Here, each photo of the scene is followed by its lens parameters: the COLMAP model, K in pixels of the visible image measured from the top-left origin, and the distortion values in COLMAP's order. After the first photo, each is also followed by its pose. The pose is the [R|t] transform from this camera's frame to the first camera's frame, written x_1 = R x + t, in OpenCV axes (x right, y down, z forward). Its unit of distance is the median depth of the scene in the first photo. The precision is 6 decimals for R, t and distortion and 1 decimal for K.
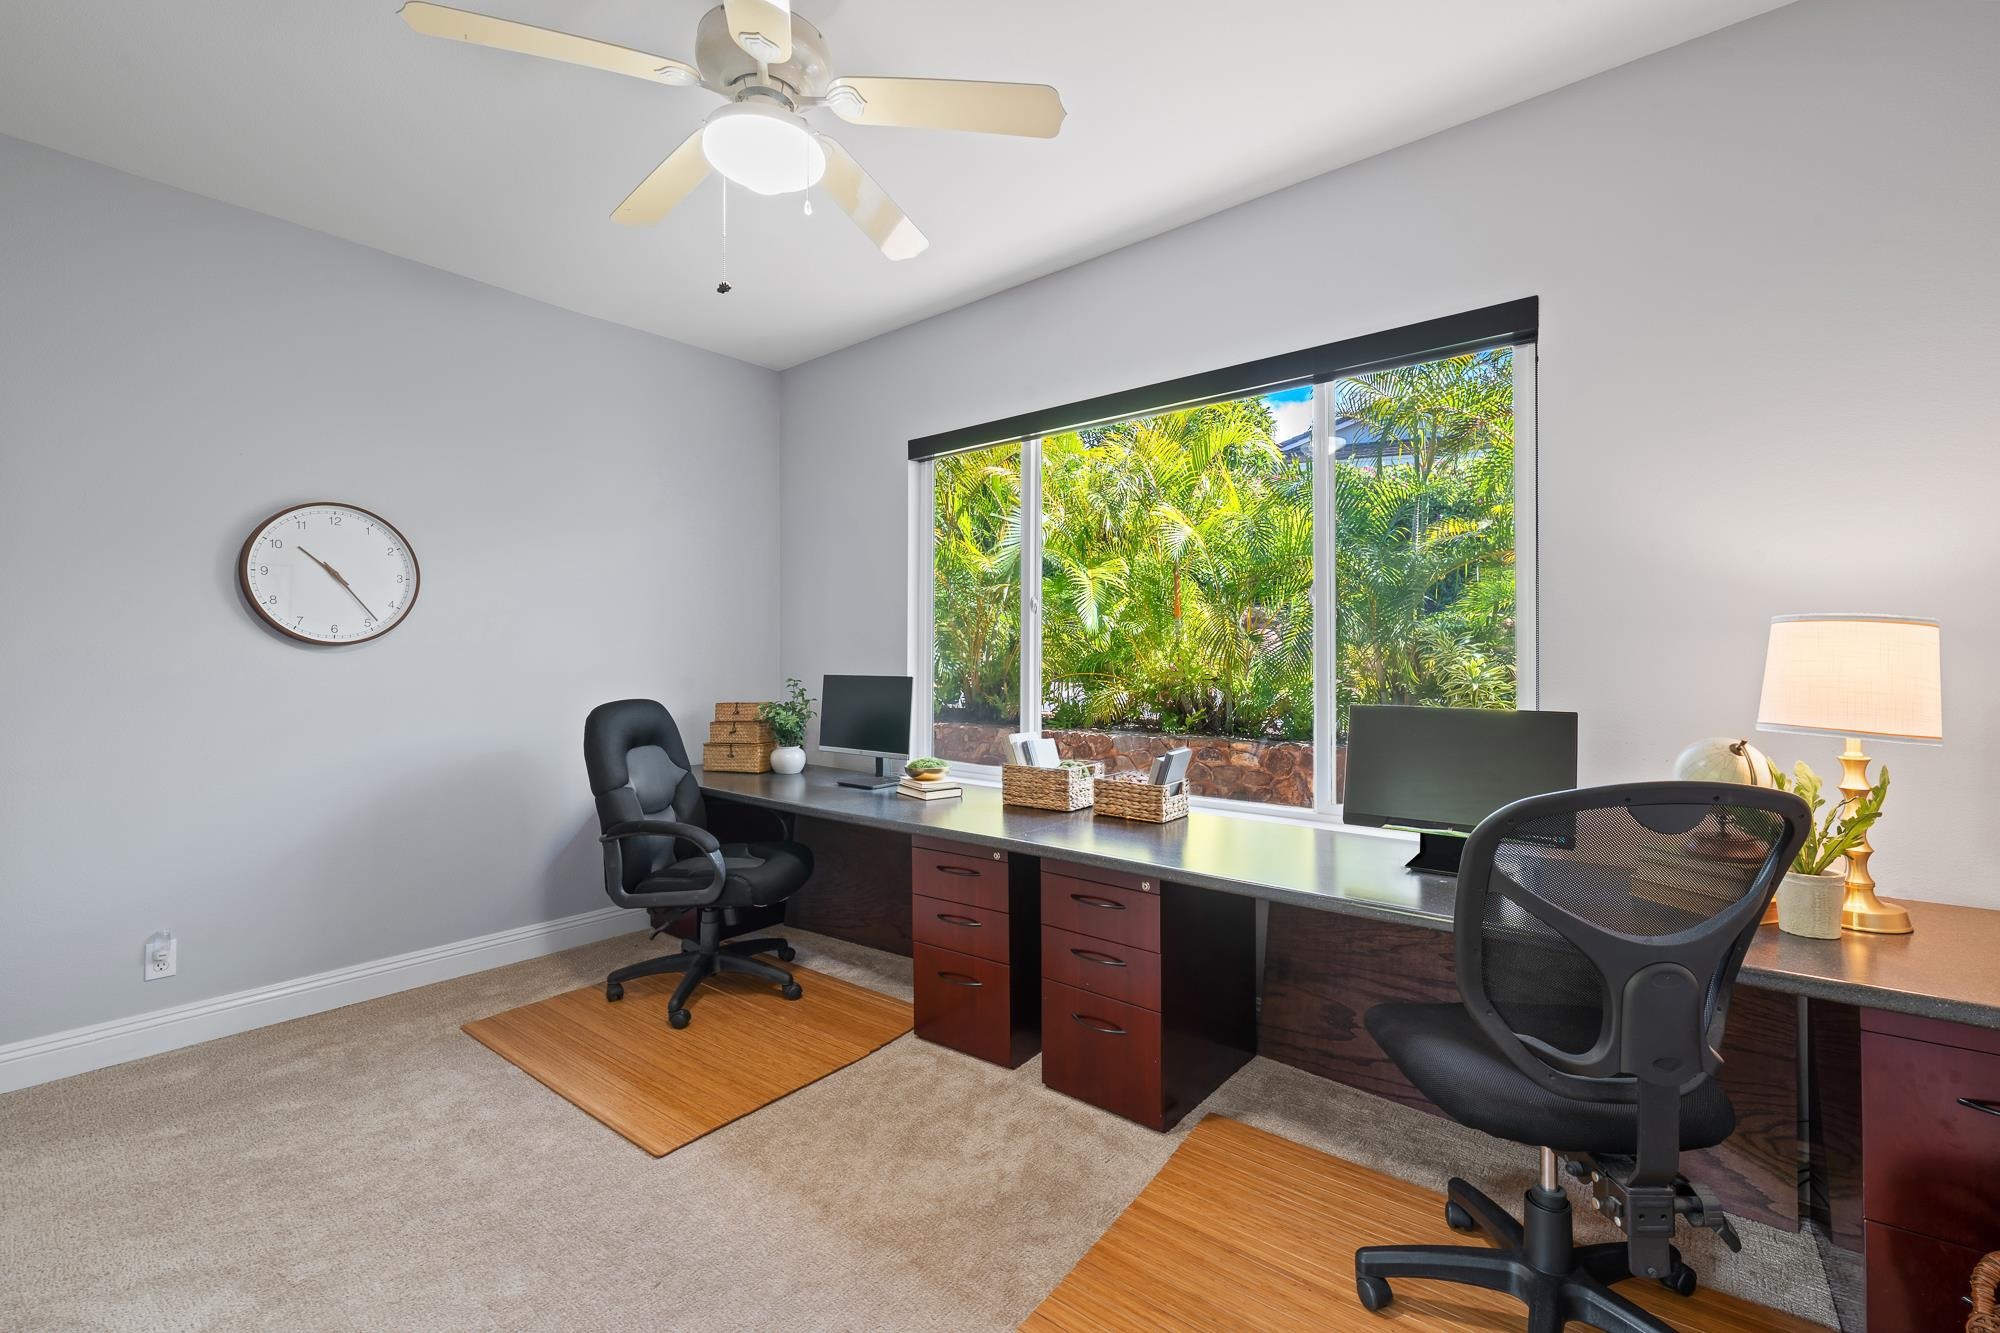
lens RADIAL K [[876.1, 0, 1000.1], [0, 876.1, 654.3], [0, 0, 1]] dist [-0.000815, 0.000000]
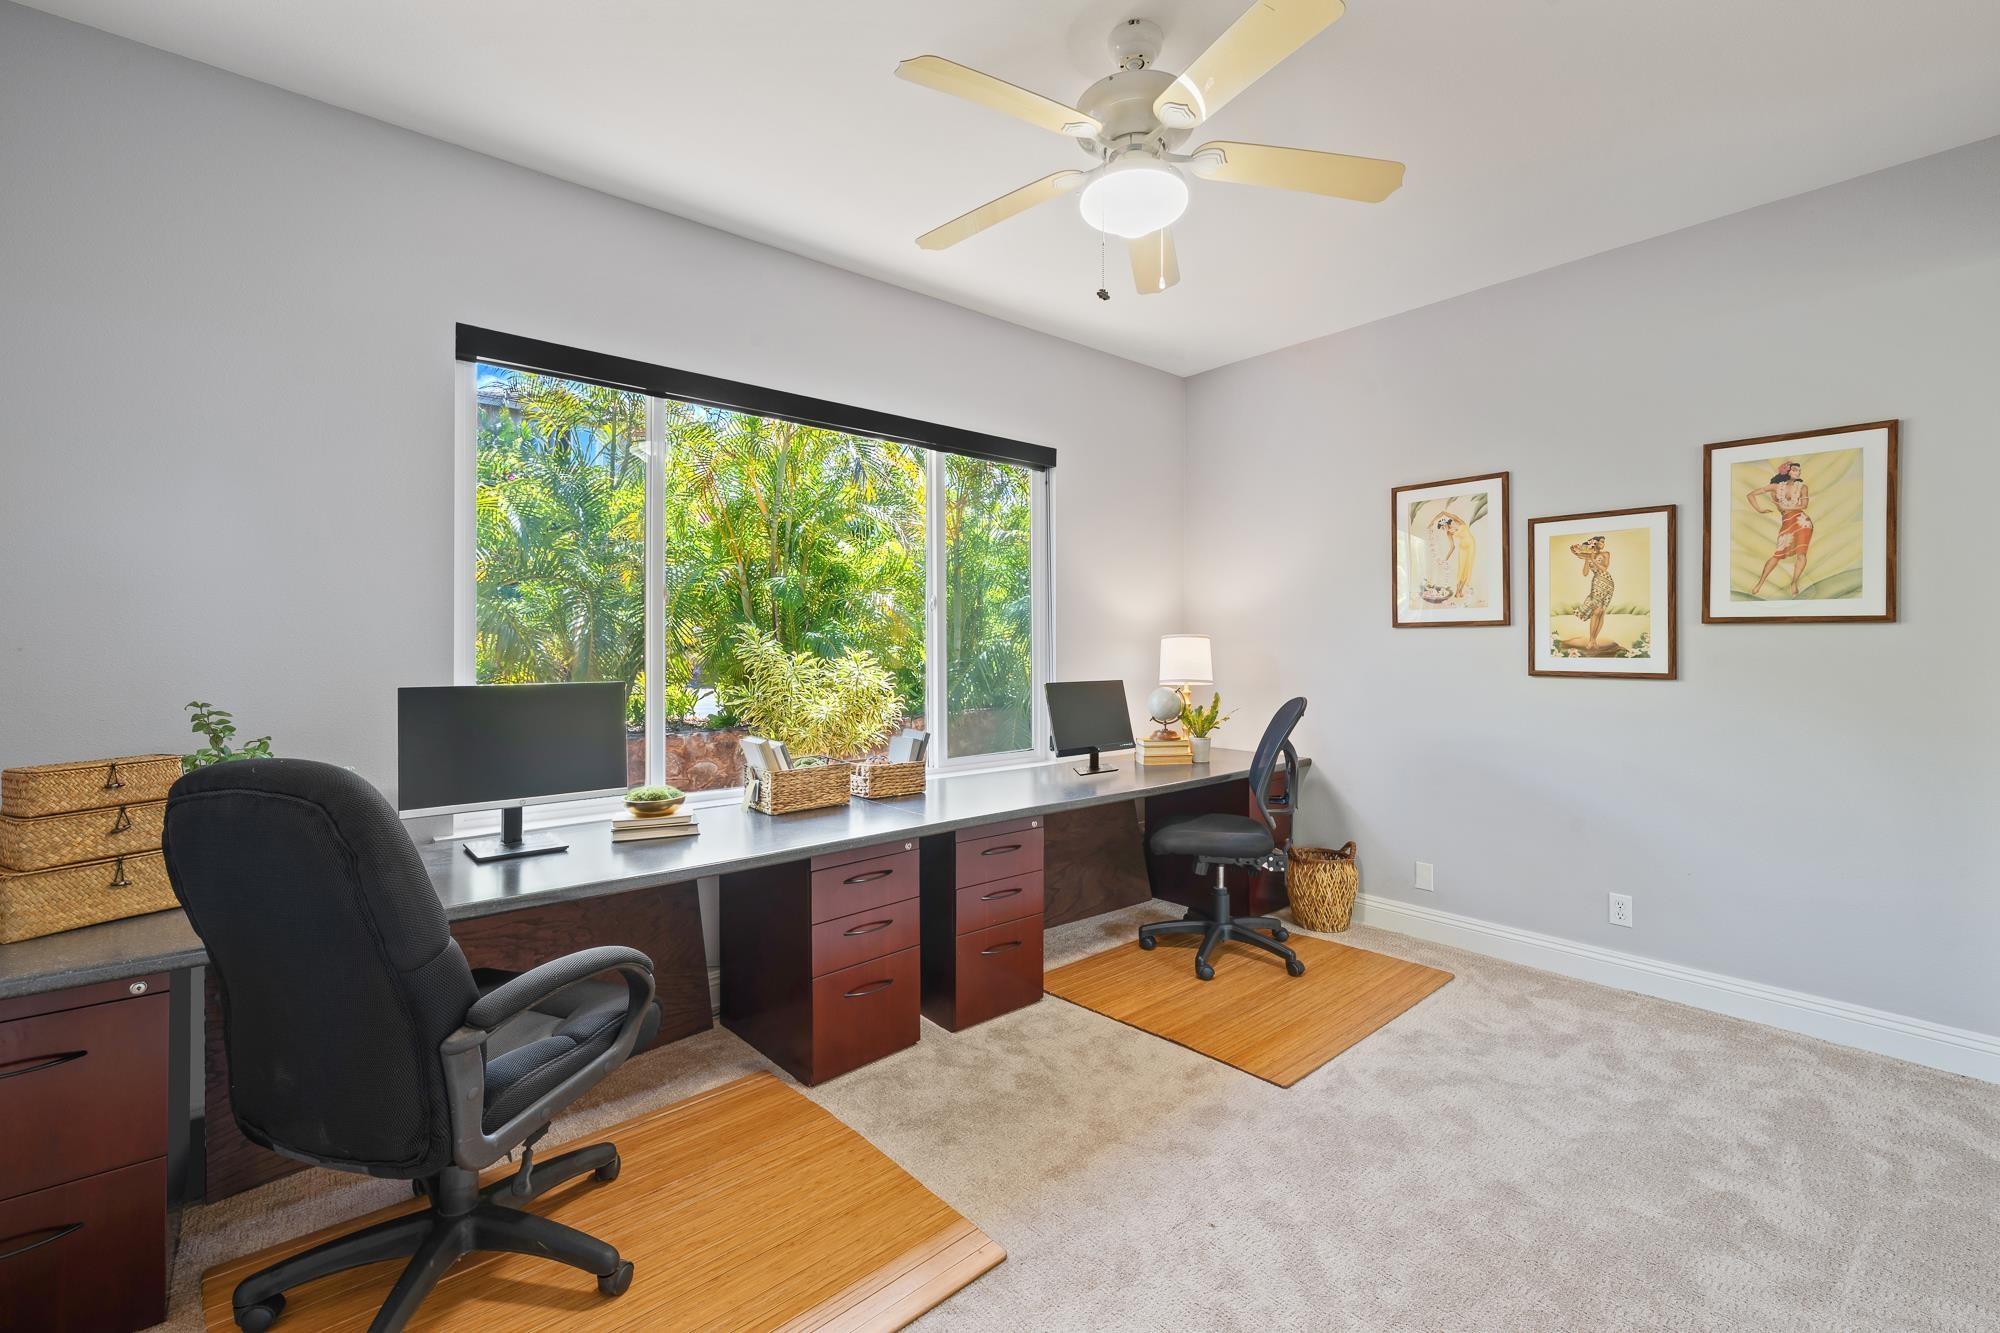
lens RADIAL K [[876.1, 0, 1000.1], [0, 876.1, 654.3], [0, 0, 1]] dist [-0.000815, 0.000000]
pose [[0.142469, -0.005236, 0.989785, -0.941672], [0.000767, 0.999986, 0.005179, -0.001587], [-0.989799, 0.000021, 0.142471, 0.692892]]
